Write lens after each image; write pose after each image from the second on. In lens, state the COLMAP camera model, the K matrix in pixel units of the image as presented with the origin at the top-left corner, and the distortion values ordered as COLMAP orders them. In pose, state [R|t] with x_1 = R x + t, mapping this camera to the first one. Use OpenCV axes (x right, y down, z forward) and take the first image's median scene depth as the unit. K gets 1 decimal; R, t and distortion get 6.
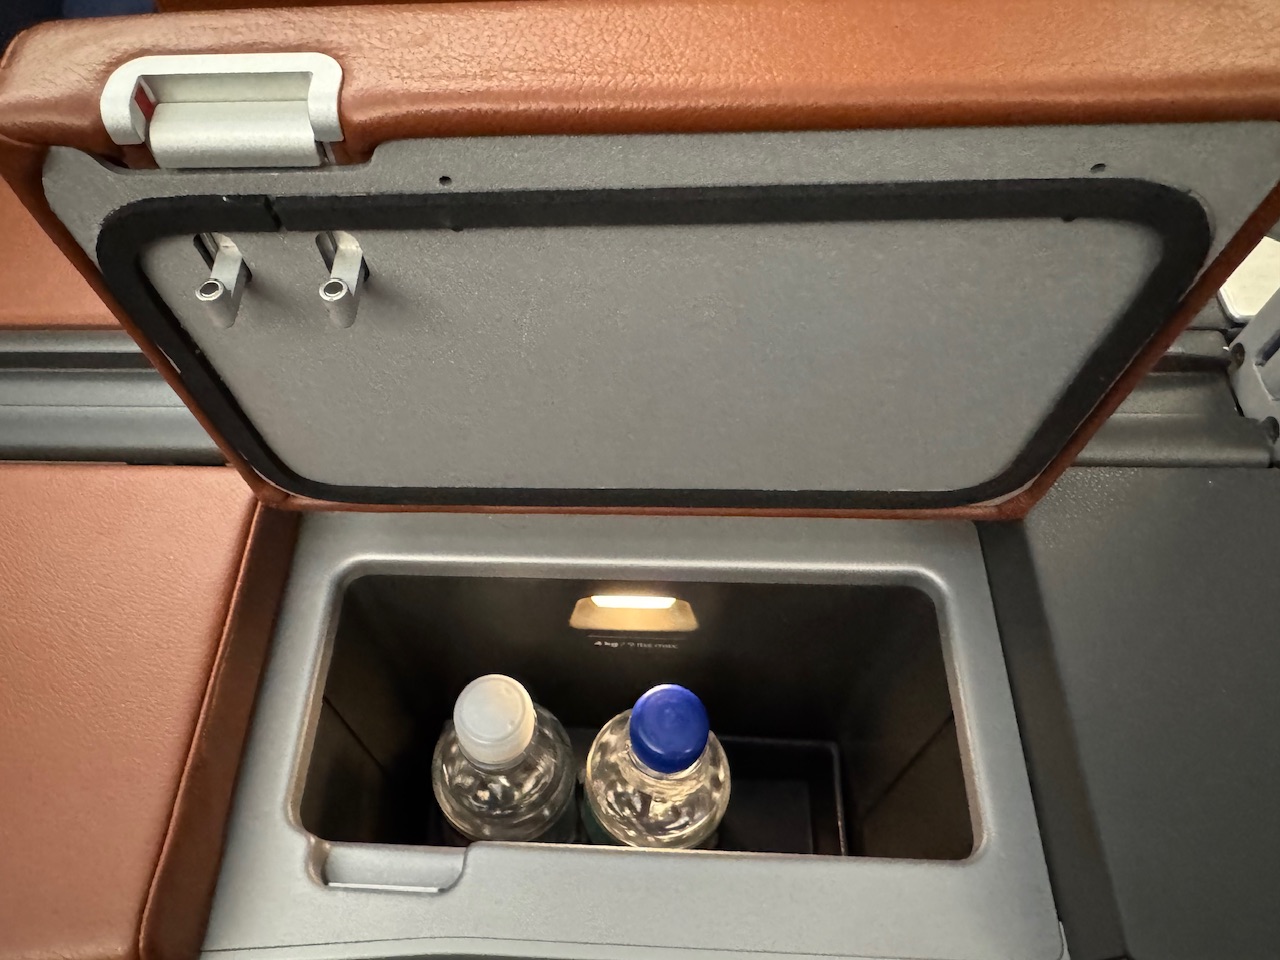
lens RADIAL K [[916.4, 0, 639.7], [0, 916.4, 478.3], [0, 0, 1]] dist [-0.010238, -0.003745]
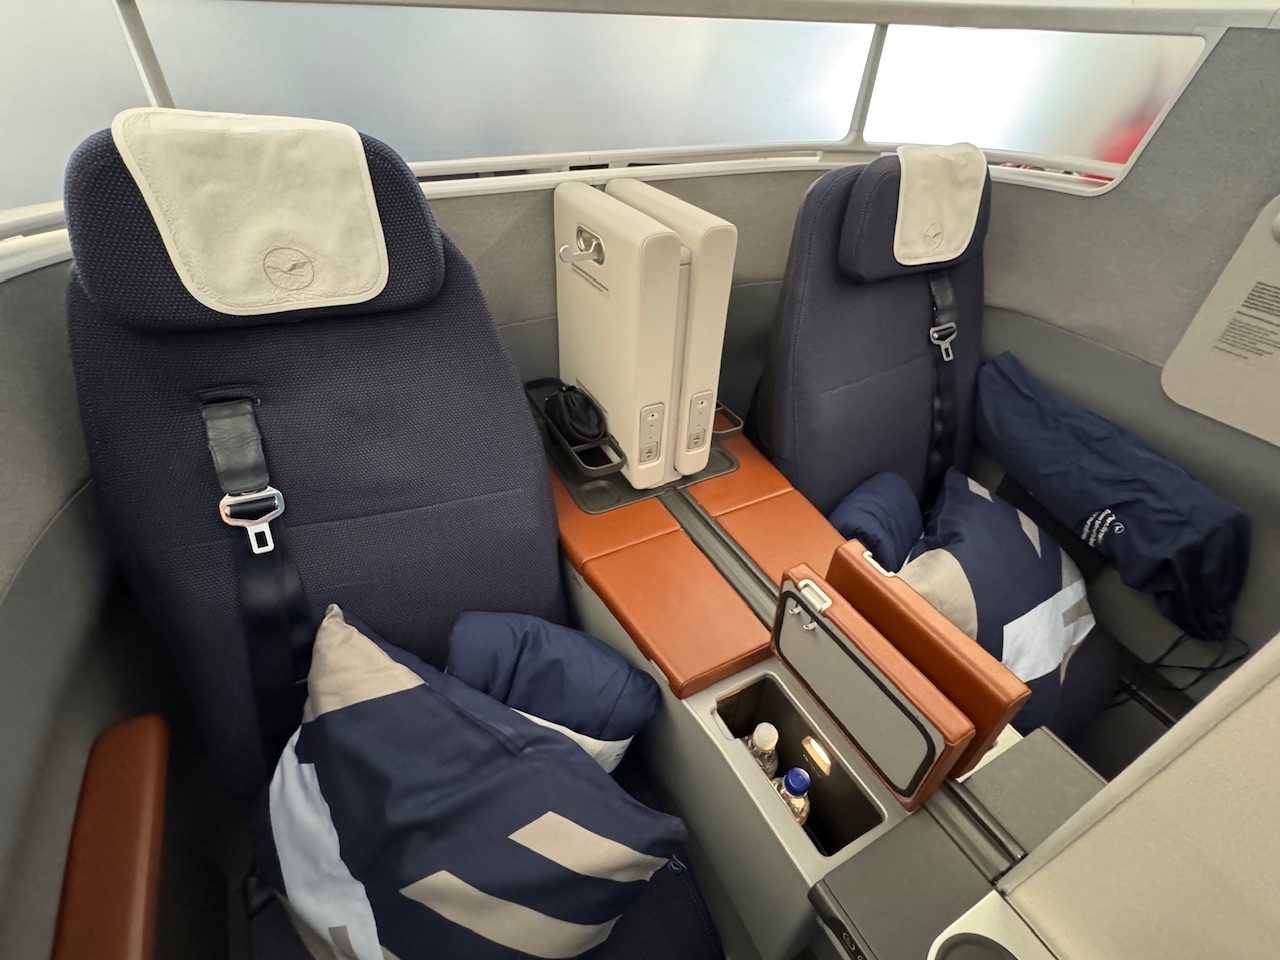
lens RADIAL K [[592.0, 0, 637.1], [0, 592.0, 480.1], [0, 0, 1]] dist [0.000622, 0.000028]
pose [[0.493270, 0.552338, -0.672017, 0.770029], [-0.748134, 0.663537, -0.003773, -0.010850], [0.443825, 0.504620, 0.740526, -1.830052]]
